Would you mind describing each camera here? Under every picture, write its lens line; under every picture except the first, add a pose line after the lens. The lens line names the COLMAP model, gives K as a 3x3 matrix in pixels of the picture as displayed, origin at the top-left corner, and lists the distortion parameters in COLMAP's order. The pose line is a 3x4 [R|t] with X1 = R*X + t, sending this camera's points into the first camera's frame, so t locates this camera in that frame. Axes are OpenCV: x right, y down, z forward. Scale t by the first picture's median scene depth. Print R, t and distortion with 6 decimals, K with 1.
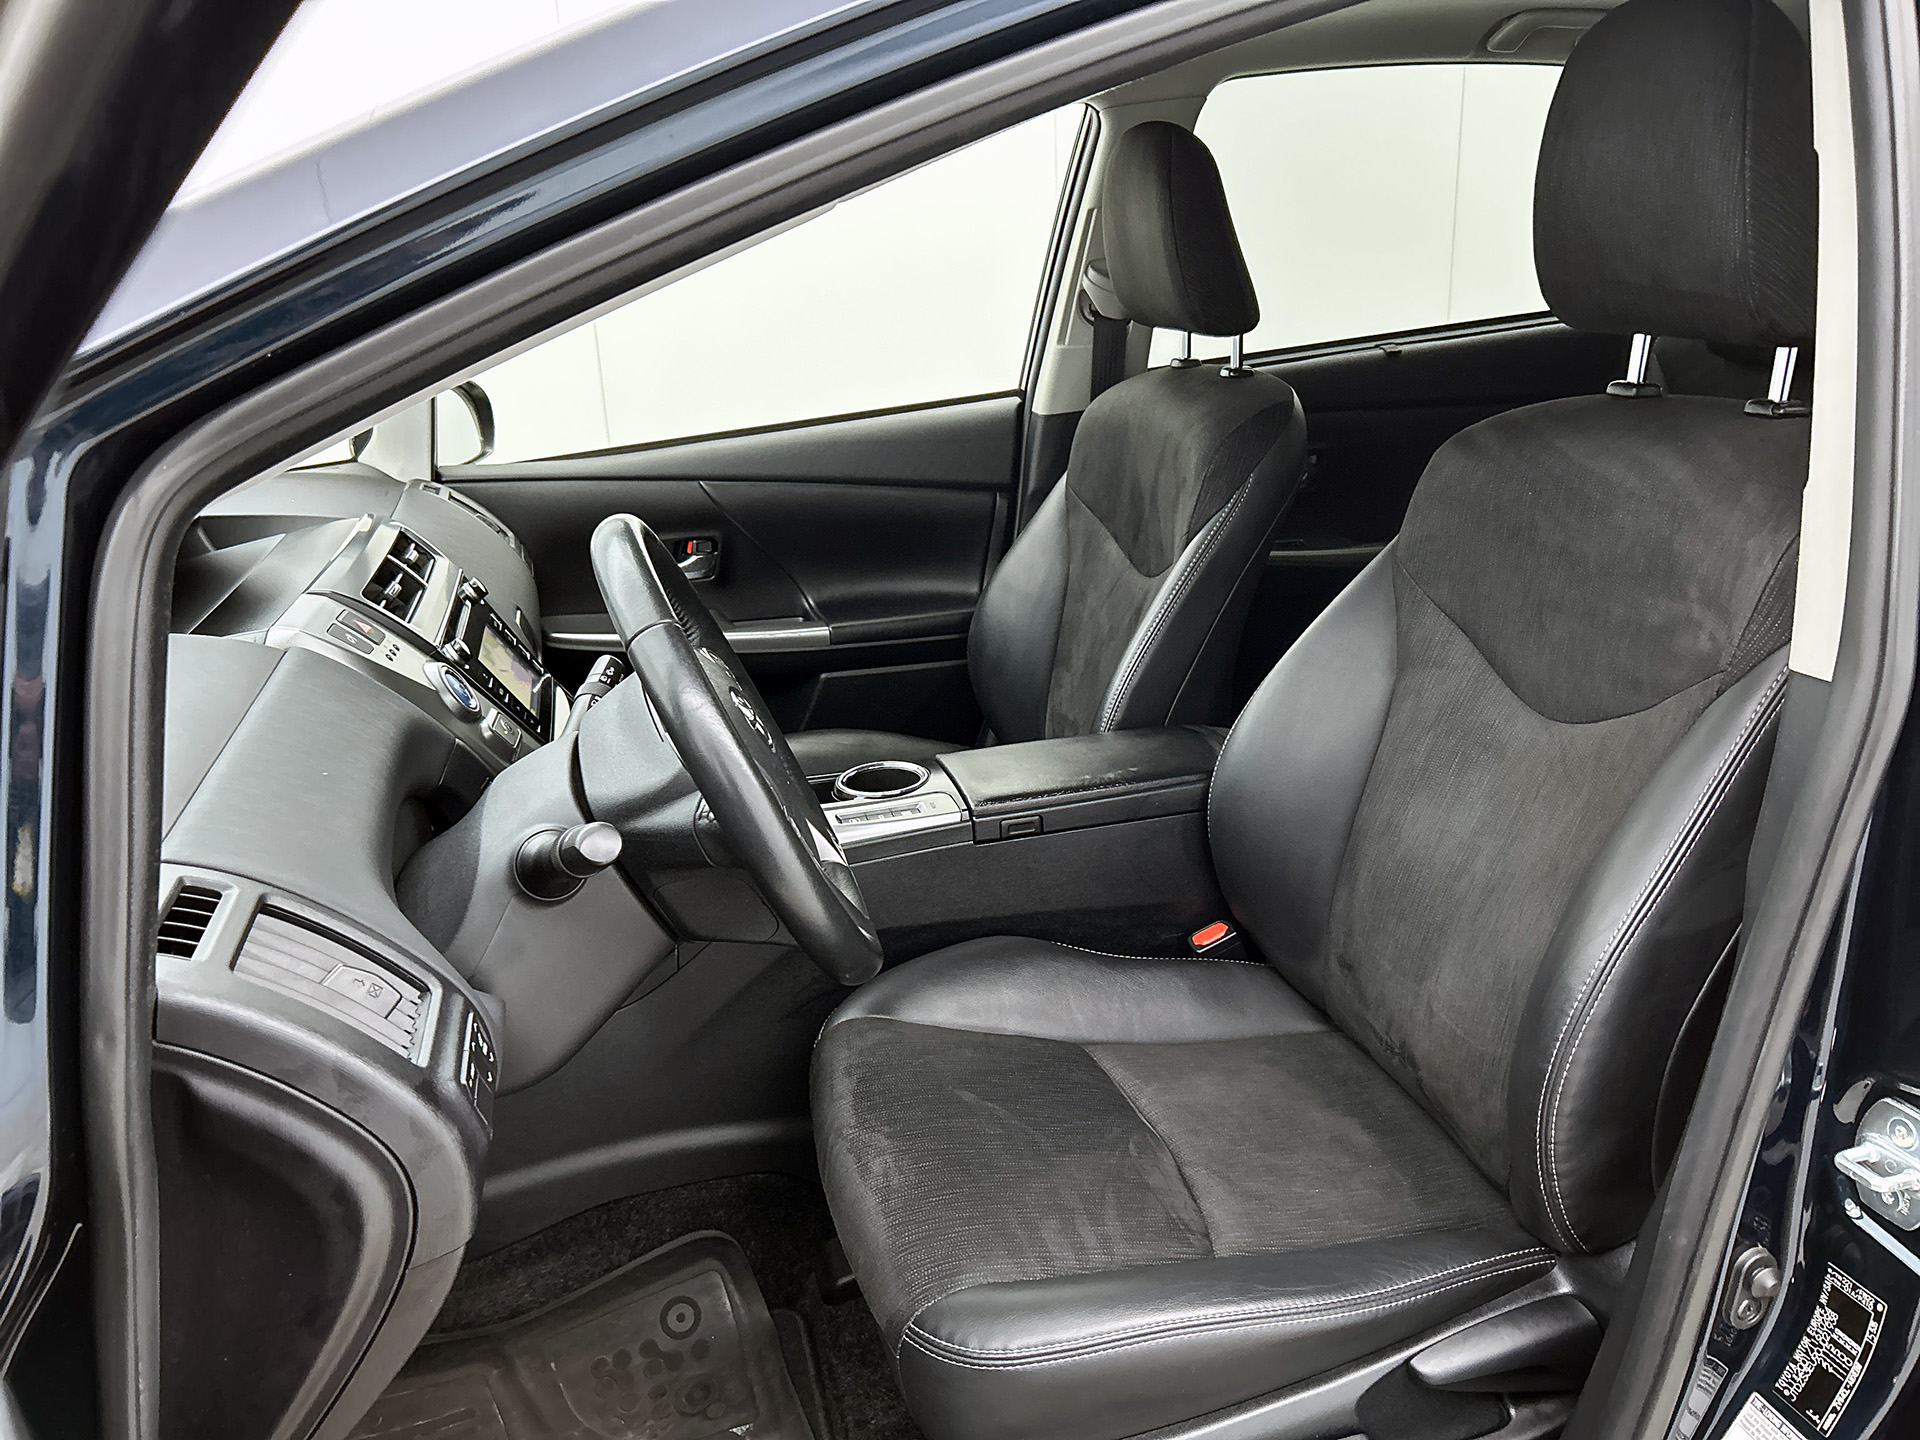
lens RADIAL K [[1424.4, 0, 987.9], [0, 1424.4, 741.3], [0, 0, 1]] dist [0.027726, -0.091626]
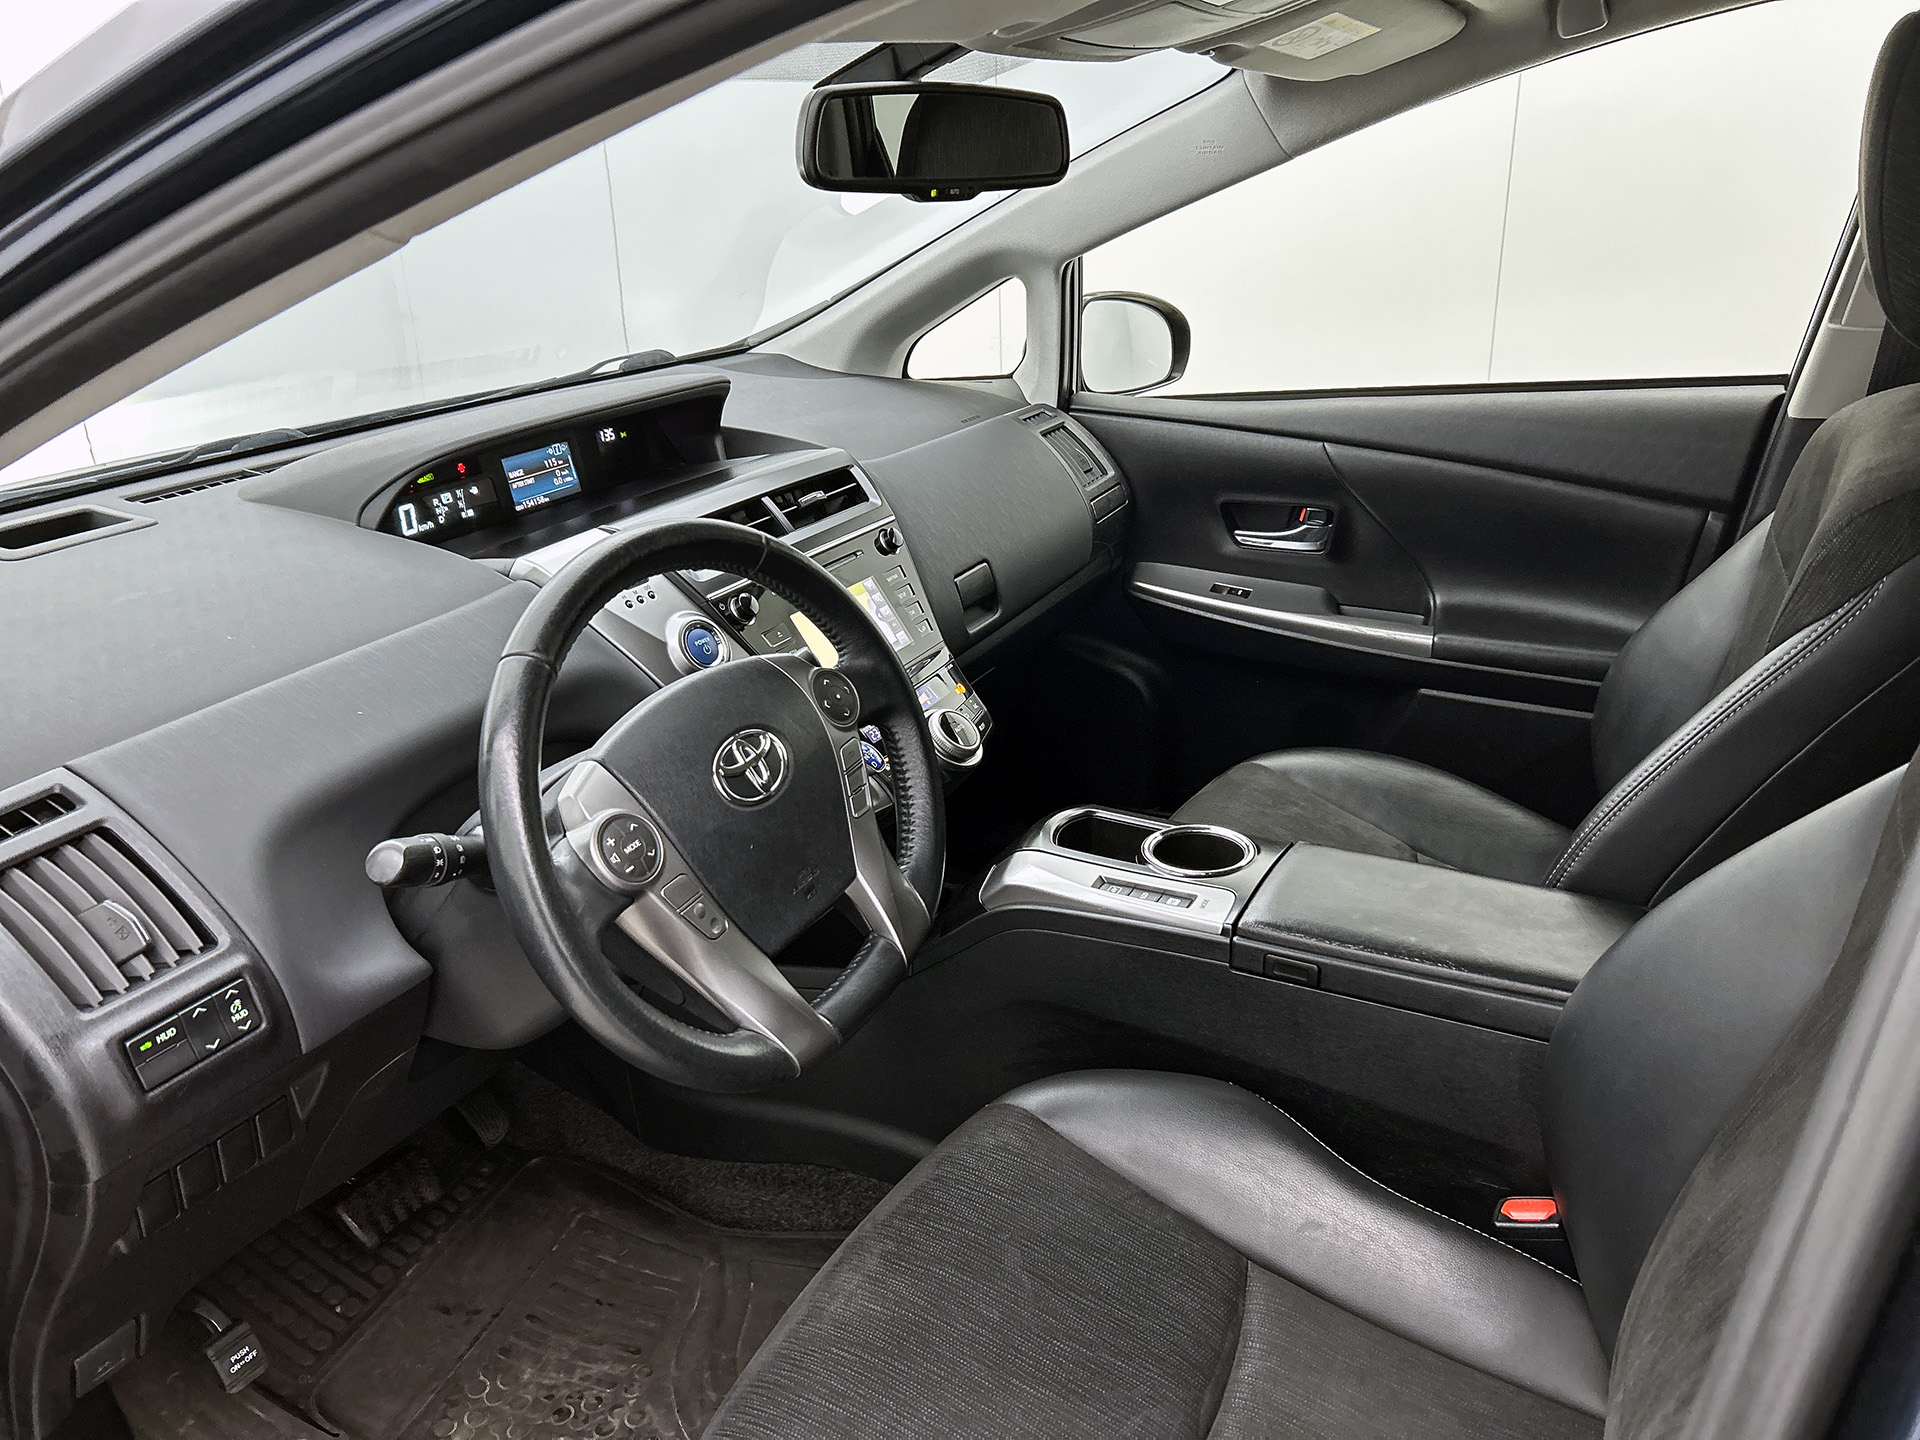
lens RADIAL K [[1424.4, 0, 987.9], [0, 1424.4, 741.3], [0, 0, 1]] dist [0.027726, -0.091626]
pose [[0.726929, 0.273094, -0.630075, 0.243687], [-0.221005, 0.961745, 0.161872, -0.100614], [0.650178, 0.021580, 0.759475, 0.206014]]
